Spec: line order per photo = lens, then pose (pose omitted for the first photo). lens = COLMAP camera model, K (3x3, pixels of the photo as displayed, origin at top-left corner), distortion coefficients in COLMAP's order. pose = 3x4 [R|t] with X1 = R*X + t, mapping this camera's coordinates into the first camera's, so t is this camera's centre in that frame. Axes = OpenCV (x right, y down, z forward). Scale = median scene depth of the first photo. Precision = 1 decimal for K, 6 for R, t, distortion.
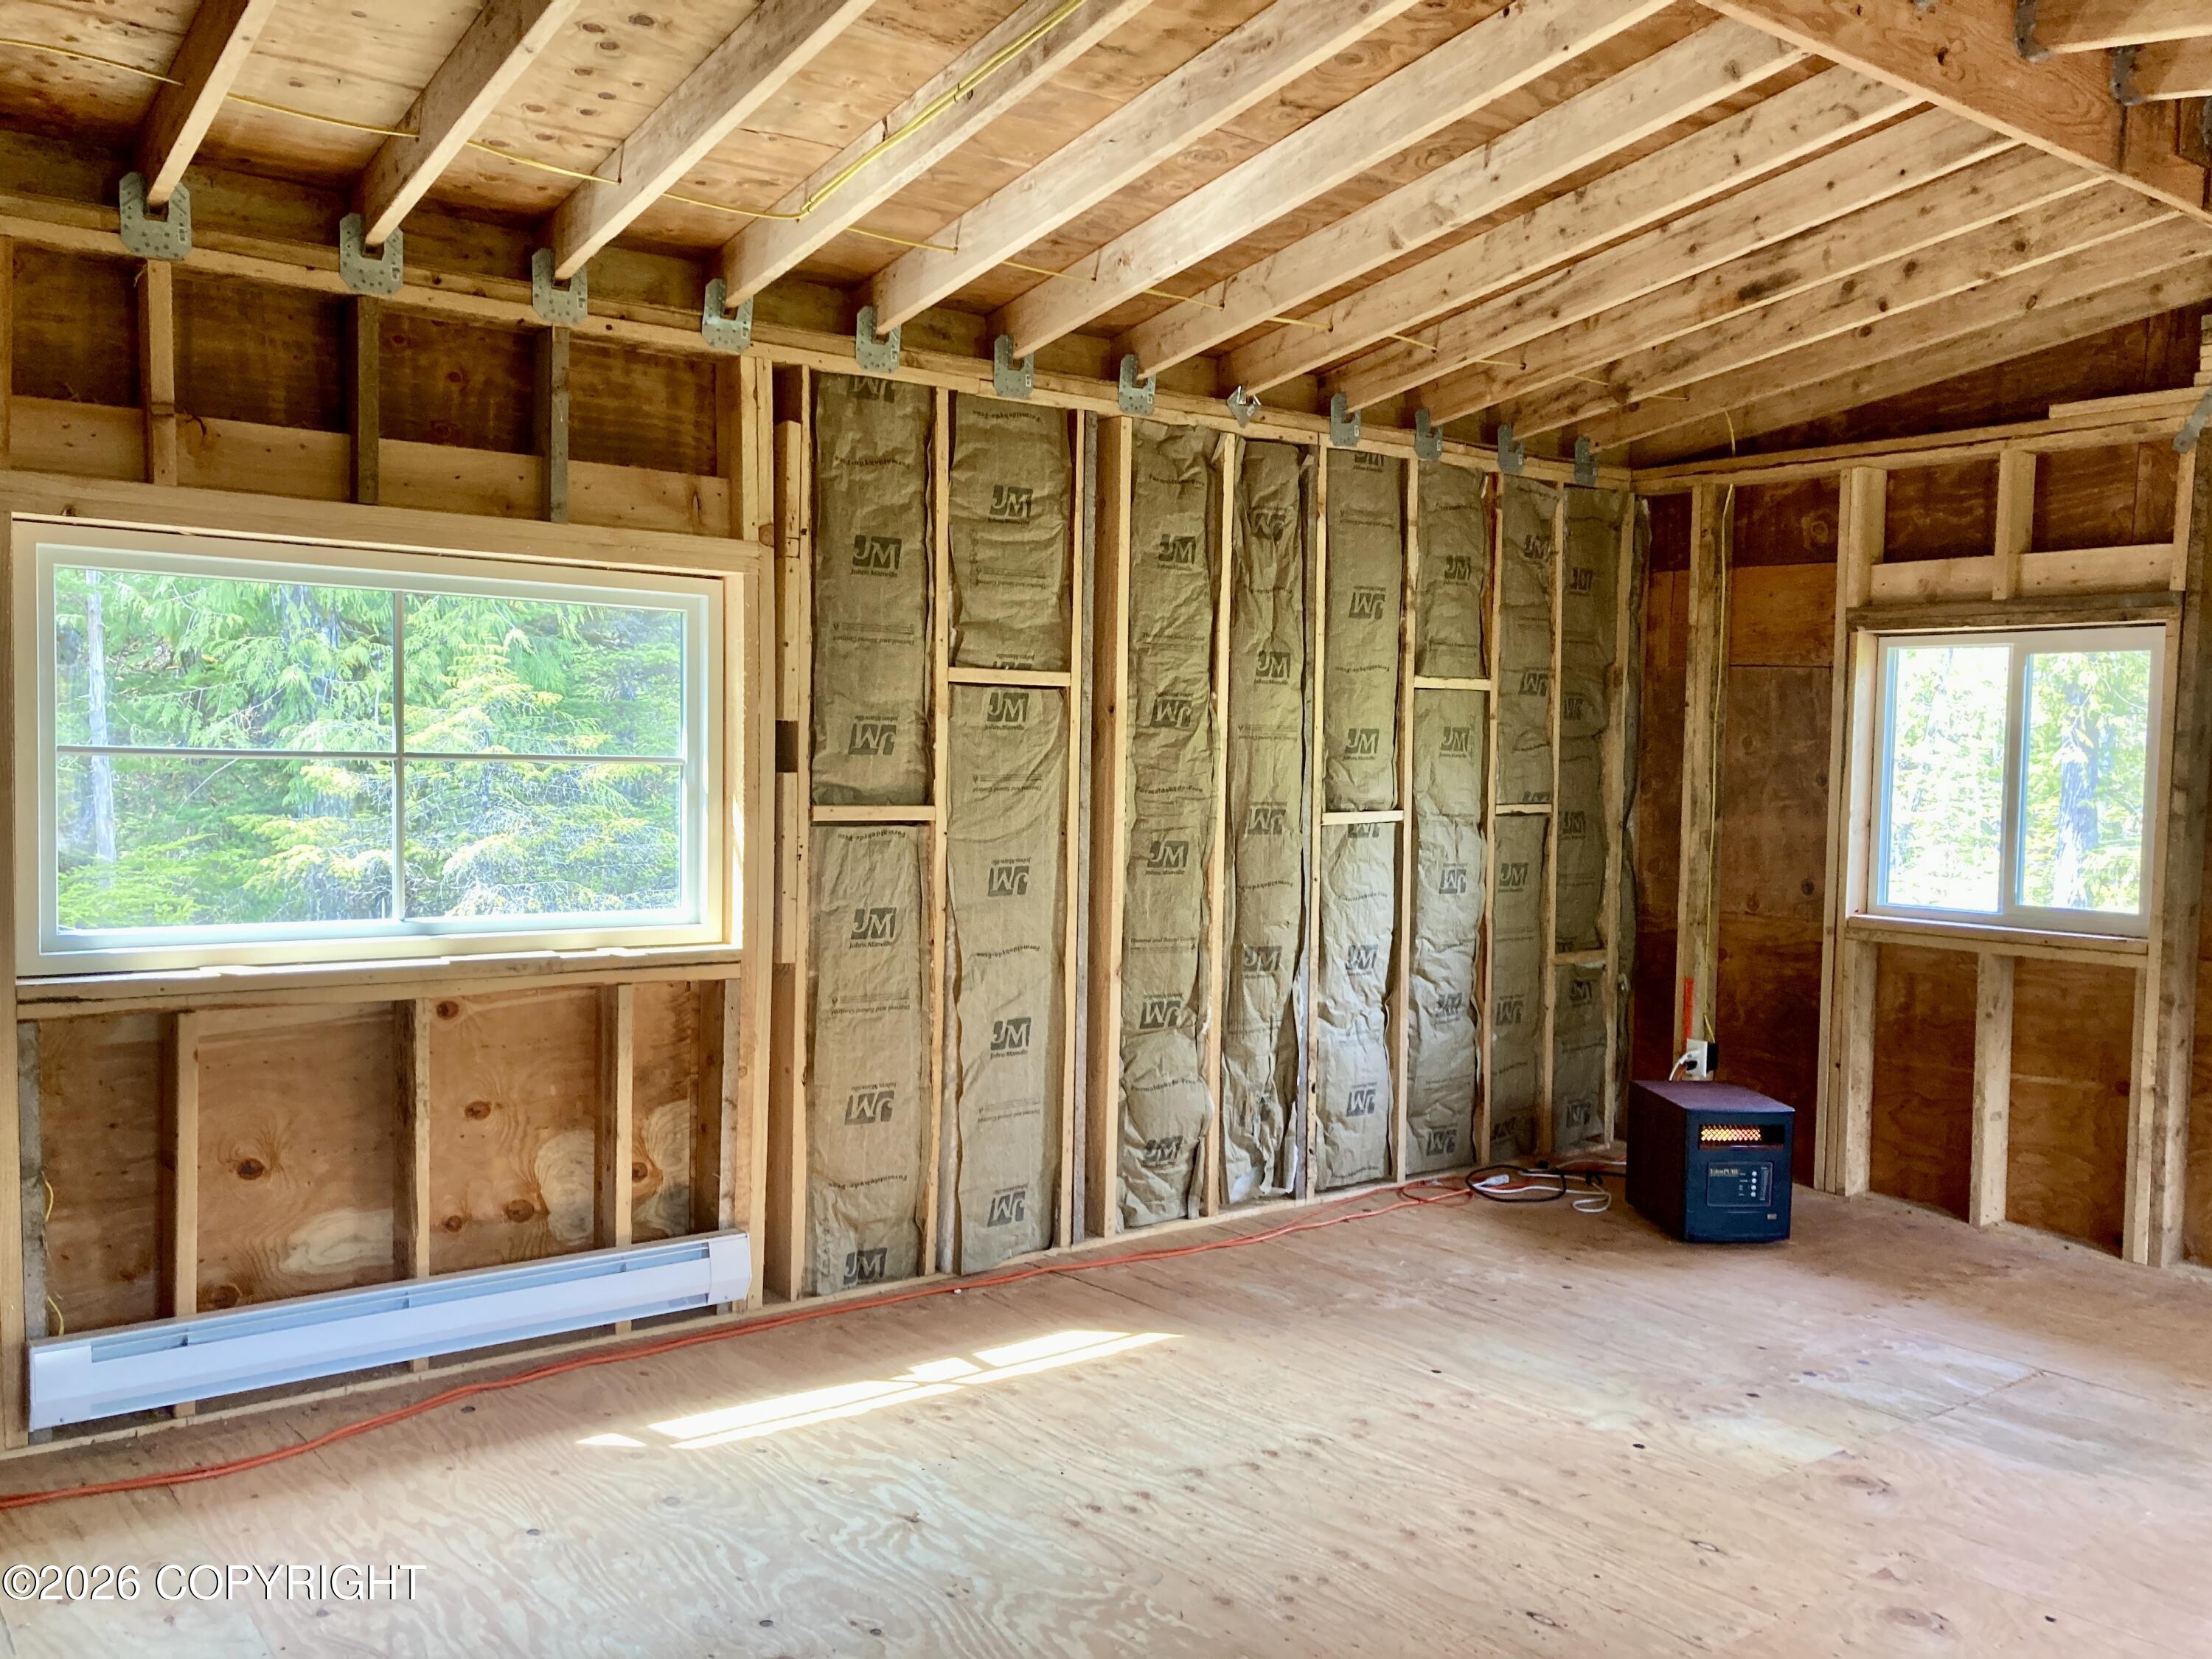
lens RADIAL K [[1806.4, 0, 1119.2], [0, 1806.4, 842.2], [0, 0, 1]] dist [0.053596, -0.073130]
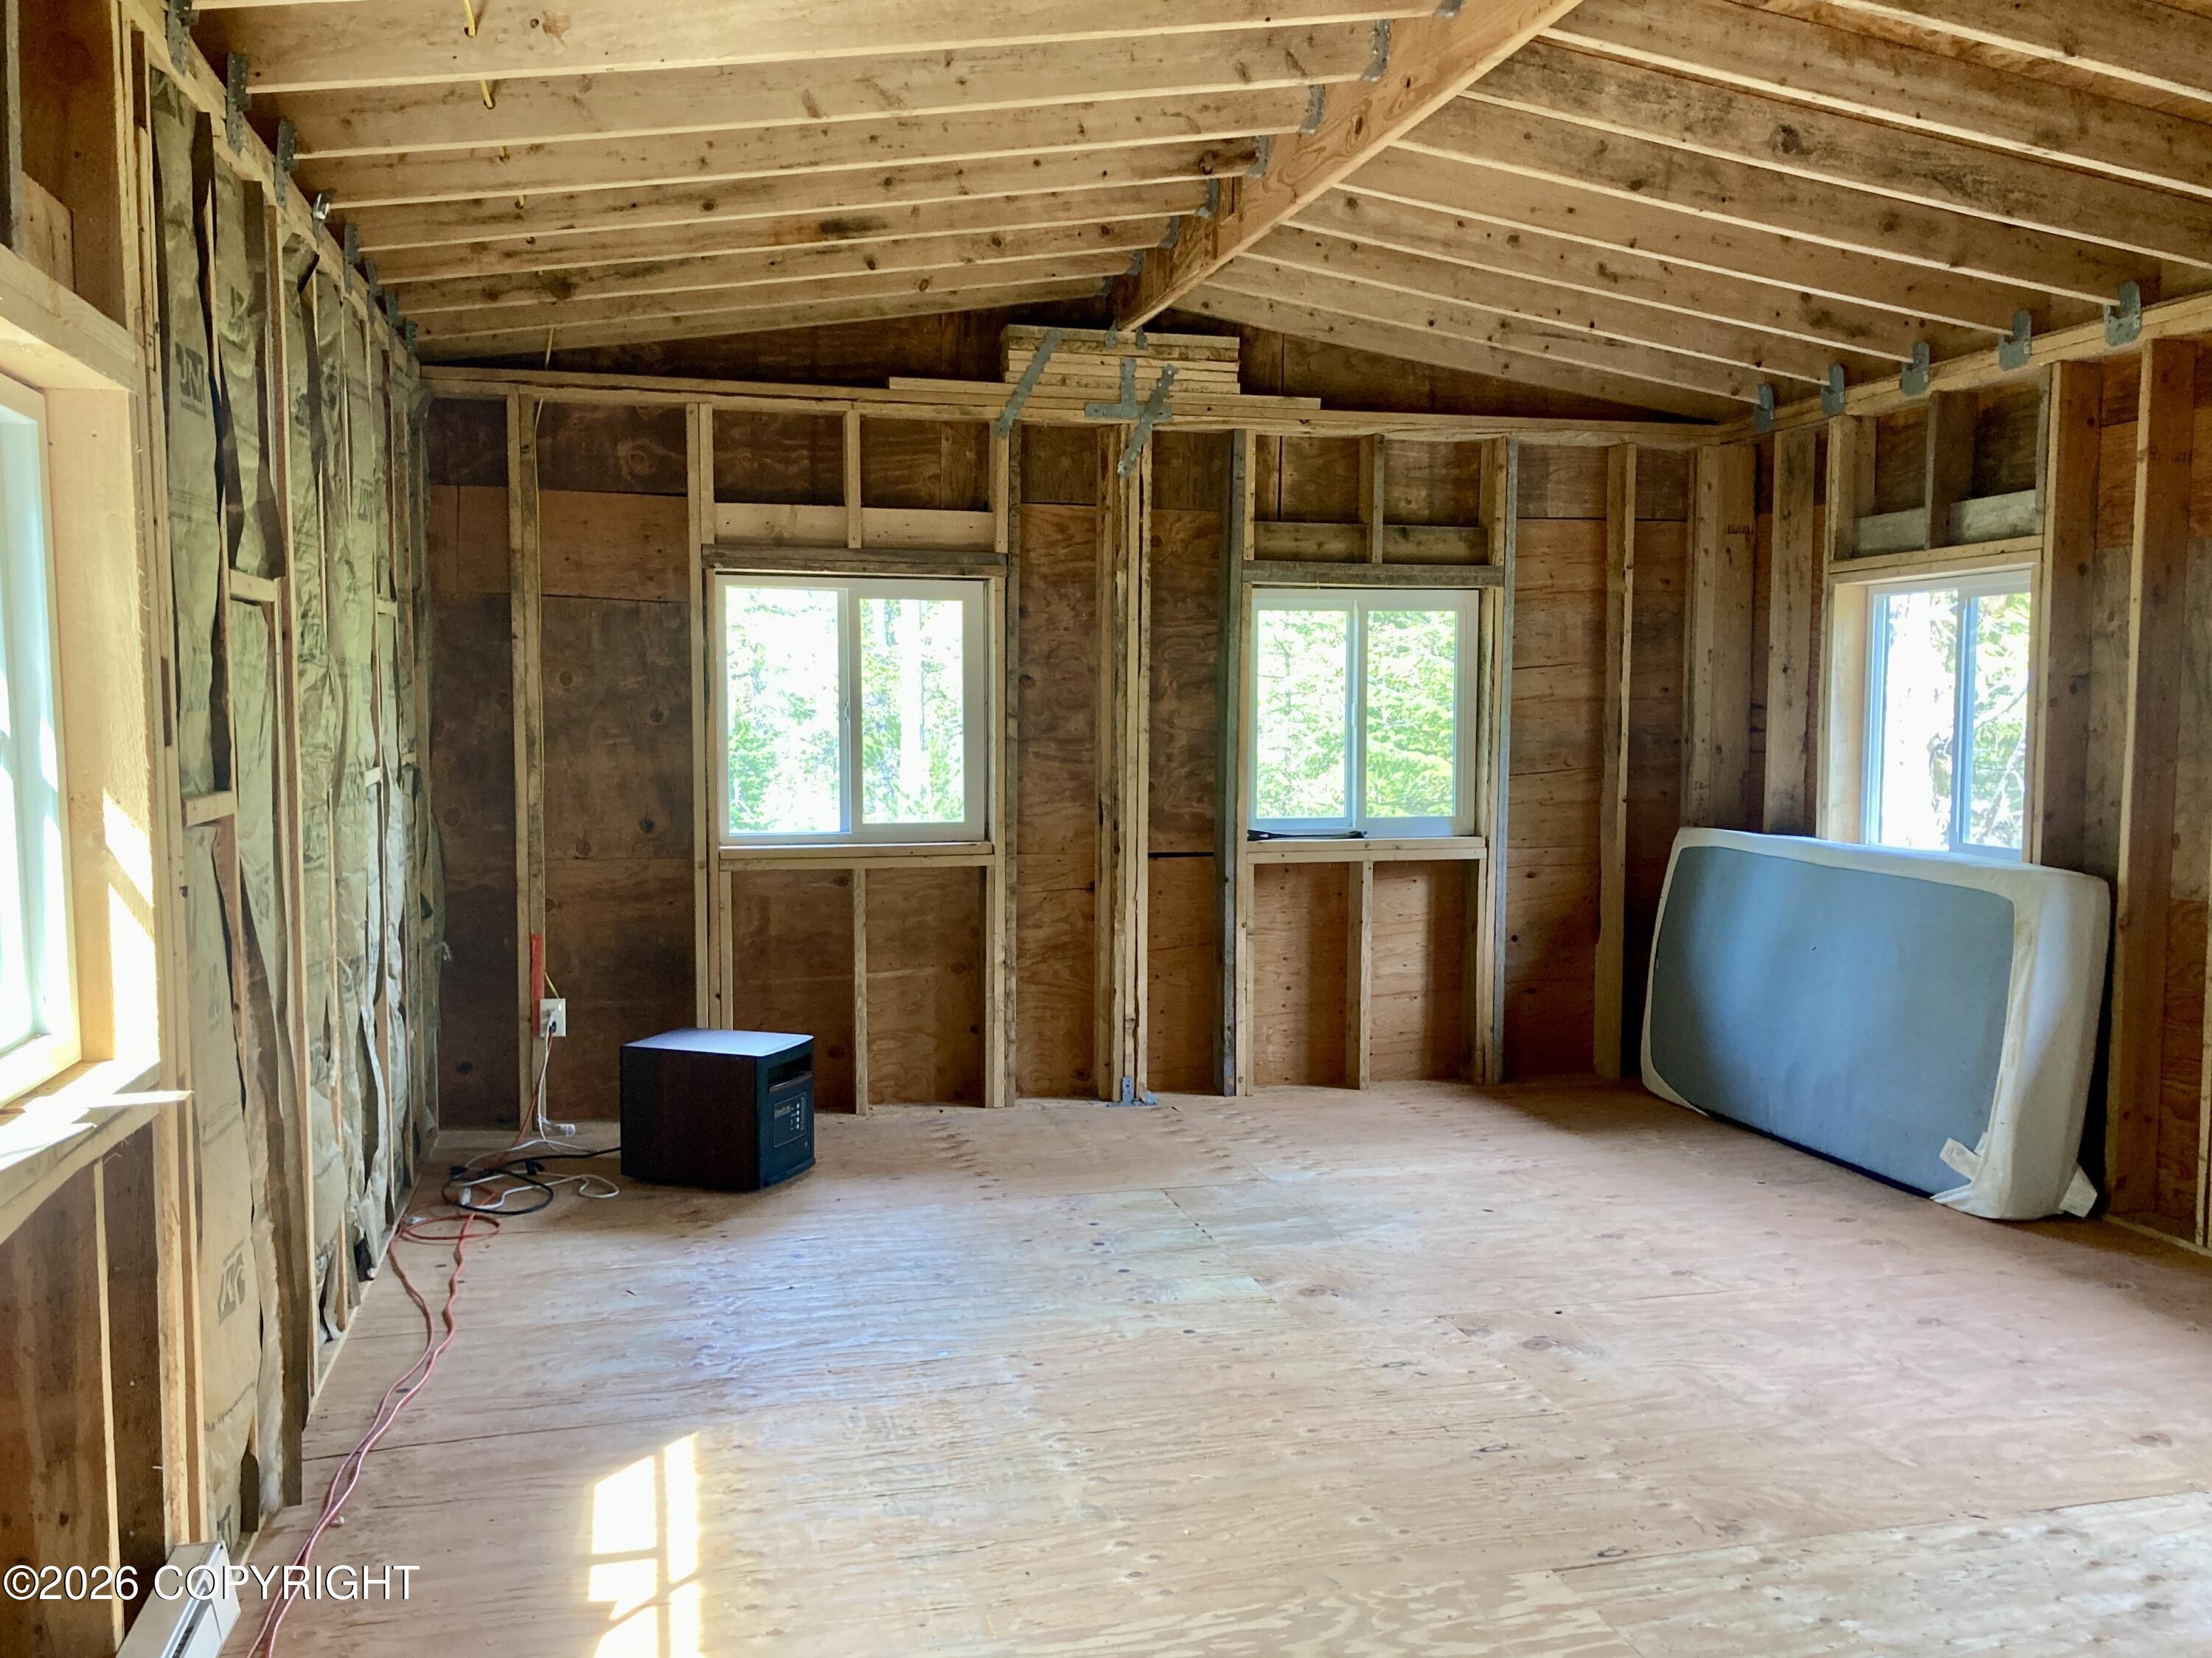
lens RADIAL K [[1873.6, 0, 1113.8], [0, 1873.6, 841.5], [0, 0, 1]] dist [0.039972, -0.037611]
pose [[0.411591, -0.086719, 0.907234, -0.534316], [0.052544, 0.996065, 0.071372, -0.031070], [-0.909853, 0.018293, 0.414527, 0.419912]]
